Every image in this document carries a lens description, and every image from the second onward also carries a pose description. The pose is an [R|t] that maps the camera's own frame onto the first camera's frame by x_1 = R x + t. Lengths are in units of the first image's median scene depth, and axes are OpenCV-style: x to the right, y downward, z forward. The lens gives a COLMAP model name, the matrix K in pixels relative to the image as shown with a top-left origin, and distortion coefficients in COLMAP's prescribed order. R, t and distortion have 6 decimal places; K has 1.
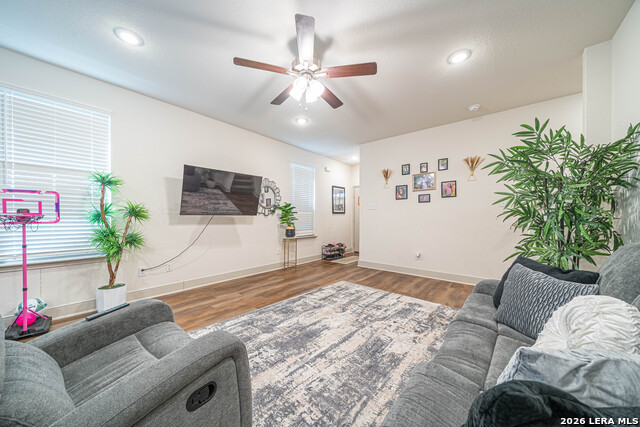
lens RADIAL K [[223.2, 0, 314.6], [0, 223.2, 218.0], [0, 0, 1]] dist [-0.000368, -0.000109]
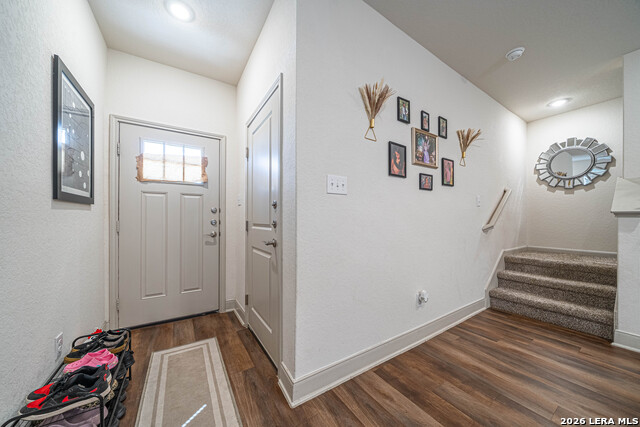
lens RADIAL K [[223.2, 0, 314.6], [0, 223.2, 218.0], [0, 0, 1]] dist [-0.000368, -0.000109]
pose [[0.306835, 0.005885, 0.951744, -0.063027], [-0.001096, 0.999982, -0.005830, -0.003261], [-0.951762, 0.000746, 0.306836, 1.059079]]
